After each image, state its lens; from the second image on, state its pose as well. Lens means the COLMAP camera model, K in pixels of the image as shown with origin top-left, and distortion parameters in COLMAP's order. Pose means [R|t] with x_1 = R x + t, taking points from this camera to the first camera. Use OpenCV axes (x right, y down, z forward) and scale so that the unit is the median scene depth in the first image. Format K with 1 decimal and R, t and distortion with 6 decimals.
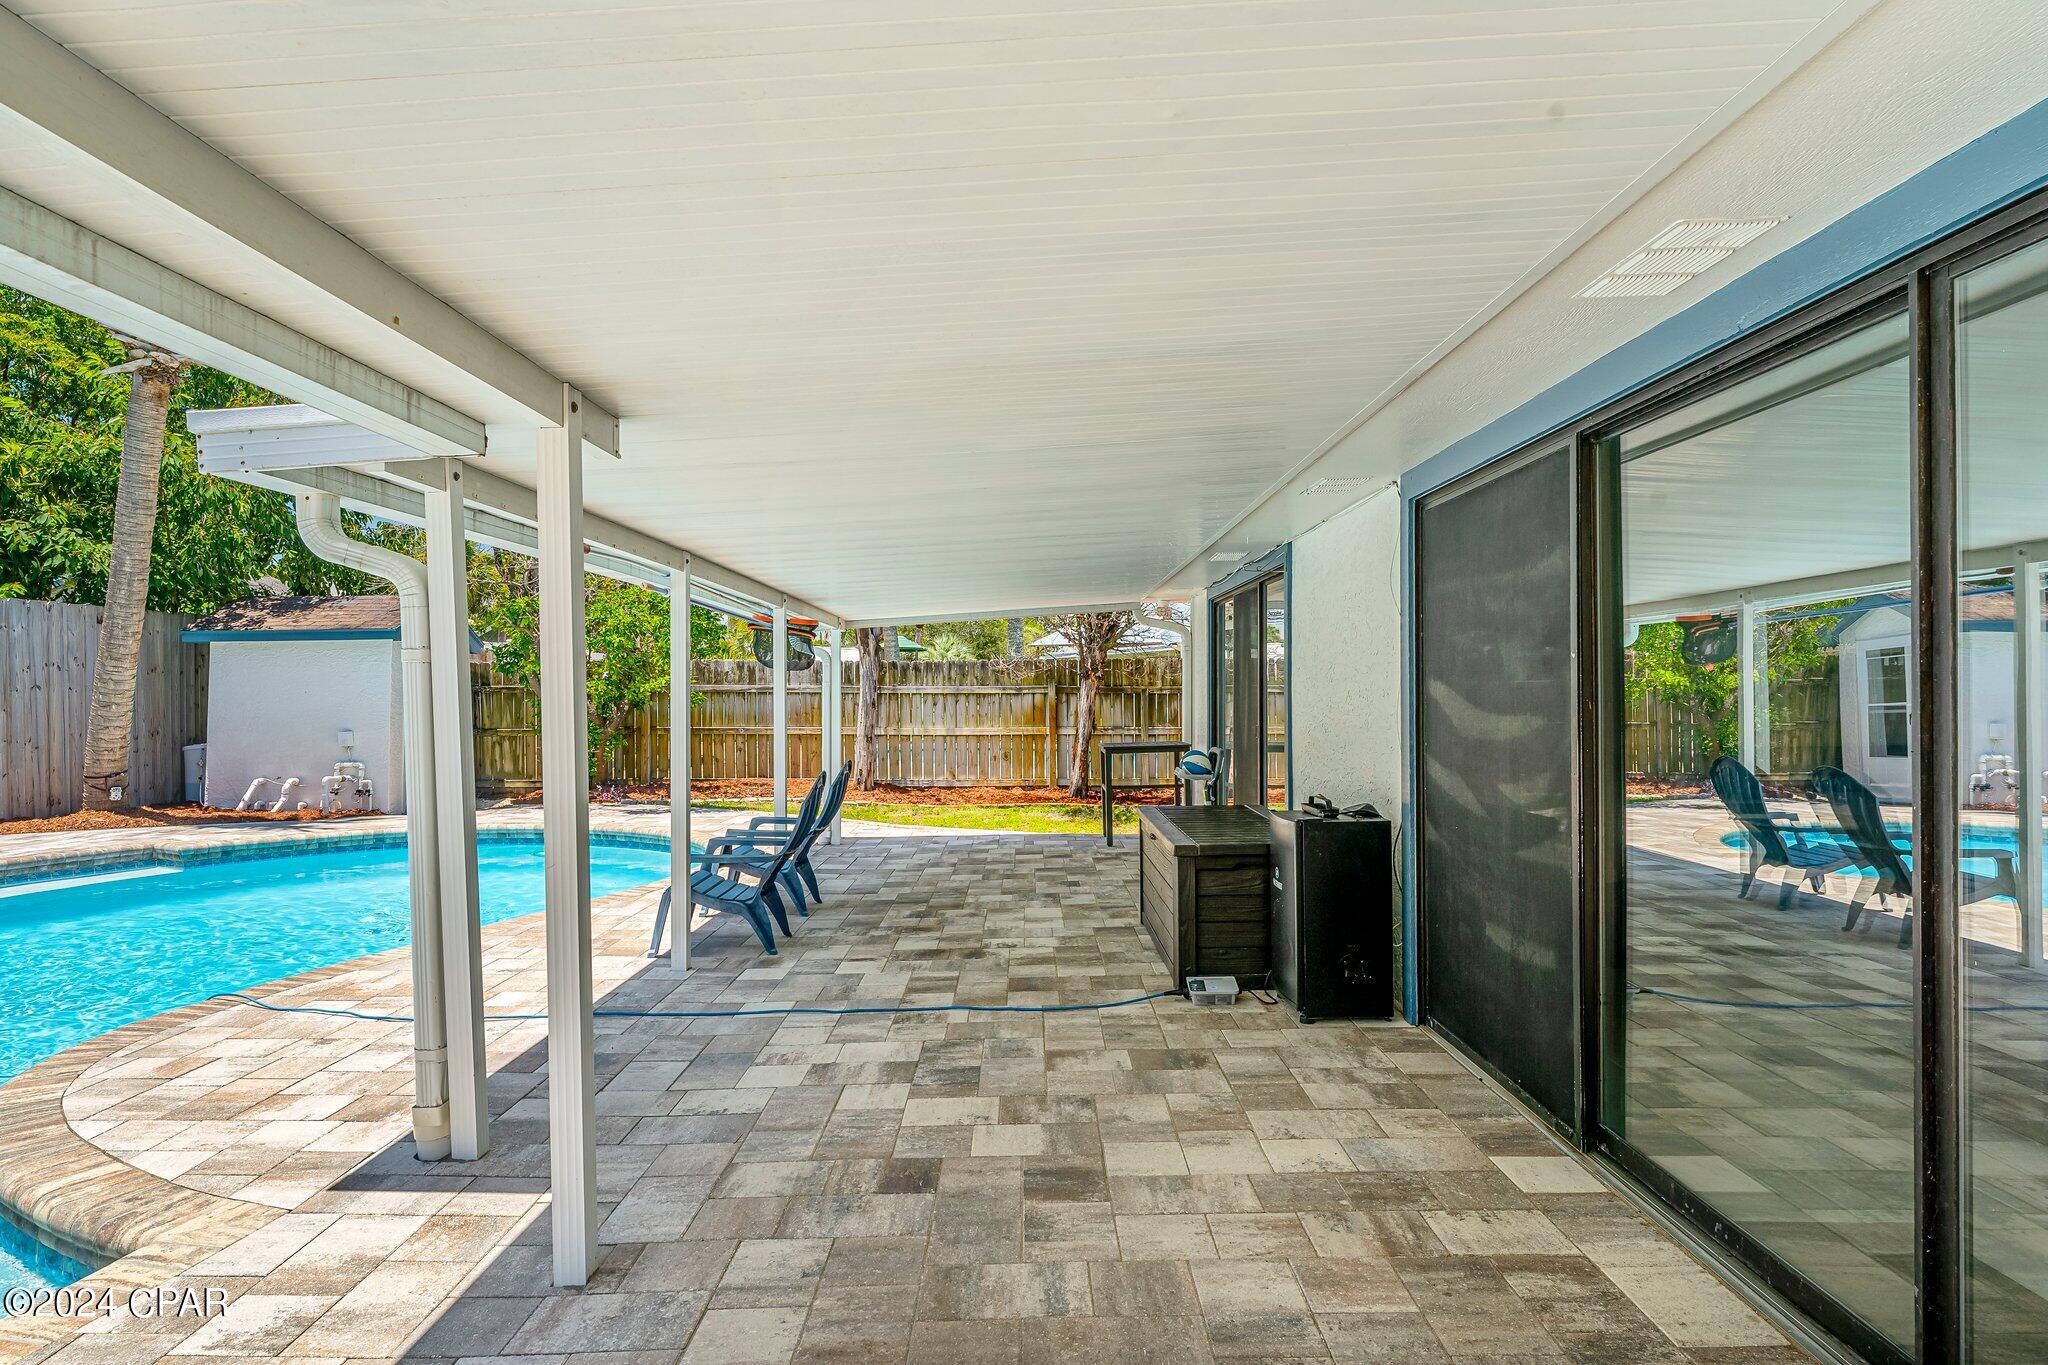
lens RADIAL K [[1109.8, 0, 1026.2], [0, 1109.8, 682.5], [0, 0, 1]] dist [-0.002417, -0.000362]
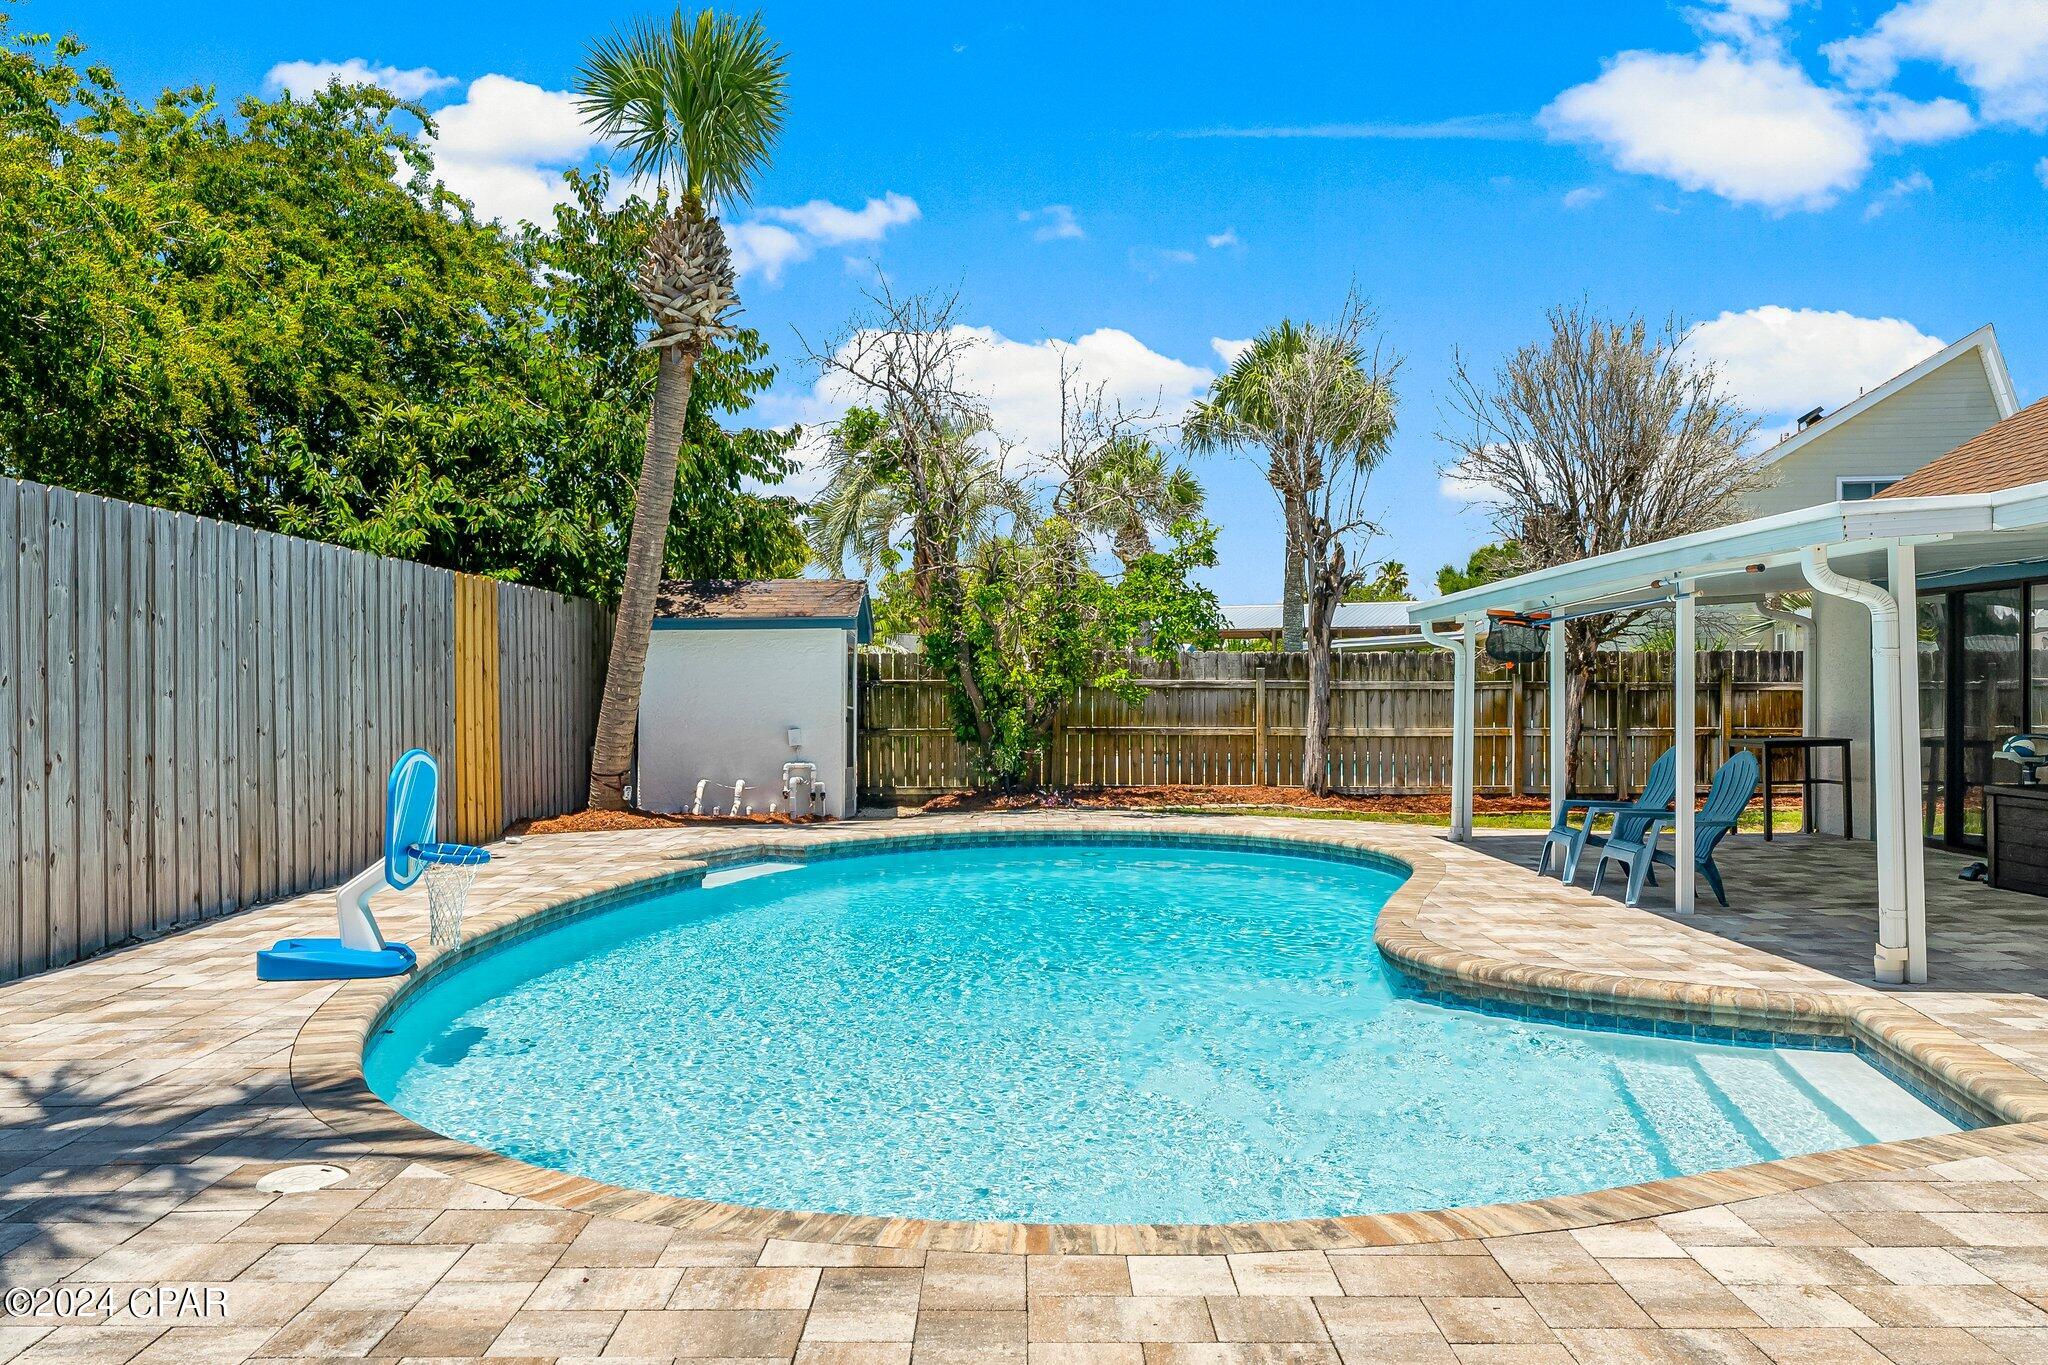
lens RADIAL K [[1572.8, 0, 1016.0], [0, 1572.8, 687.2], [0, 0, 1]] dist [0.006559, -0.001299]
pose [[0.999982, 0.002913, -0.005261, -0.367764], [-0.002885, 0.999981, 0.005389, 0.002219], [0.005276, -0.005374, 0.999972, -0.252485]]
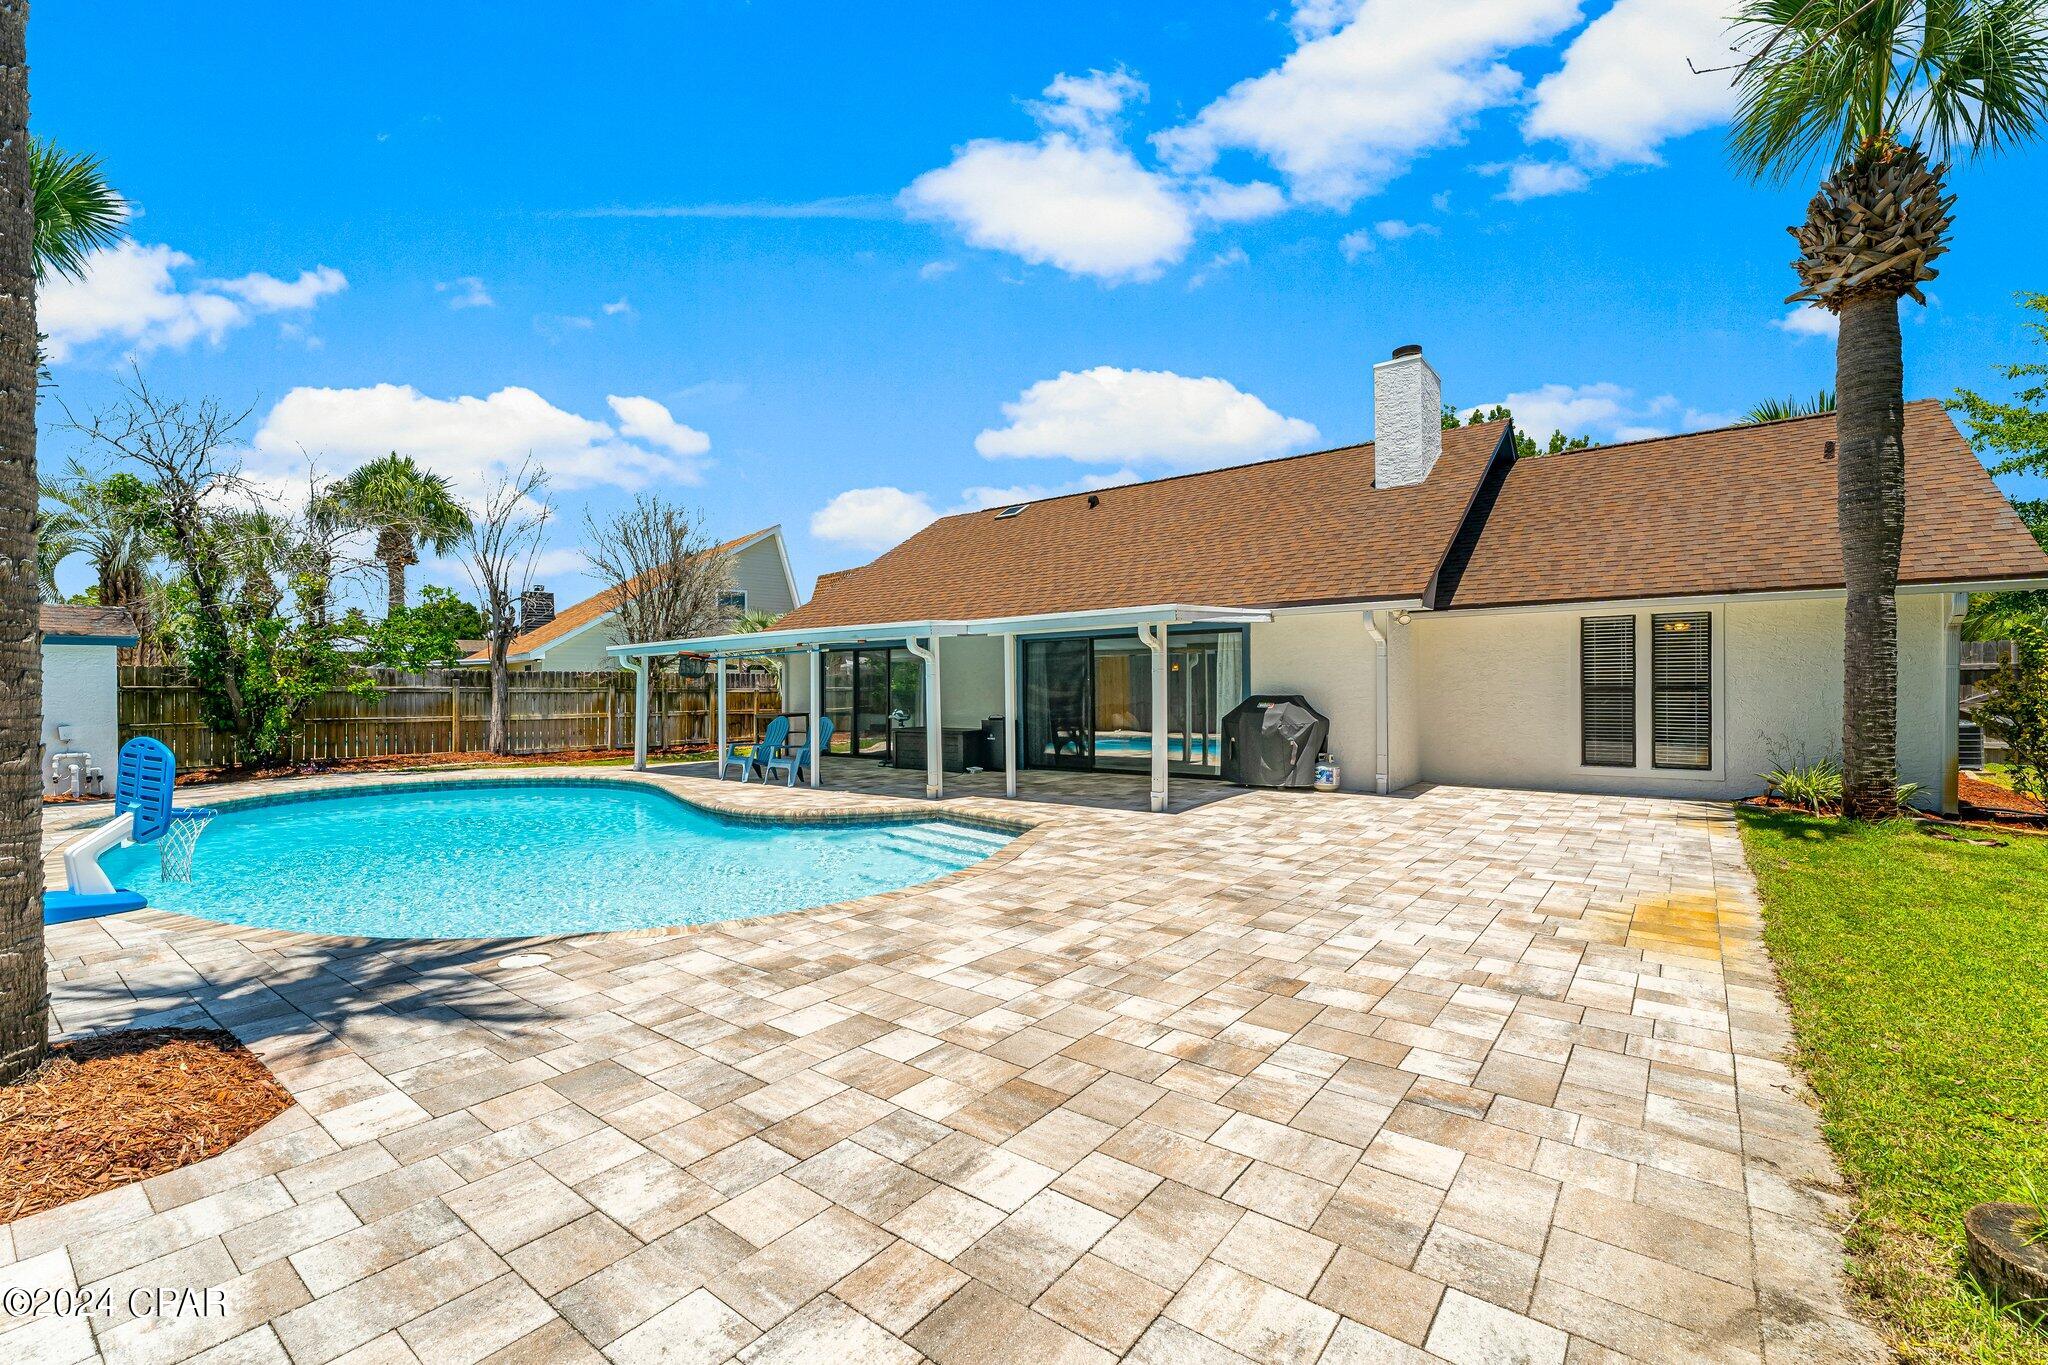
lens RADIAL K [[880.6, 0, 1026.5], [0, 880.6, 686.5], [0, 0, 1]] dist [0.004798, 0.000545]
pose [[0.606291, 0.004726, 0.795229, -0.637502], [-0.002362, 0.999989, -0.004142, 0.005086], [-0.795239, 0.000633, 0.606295, -0.272339]]
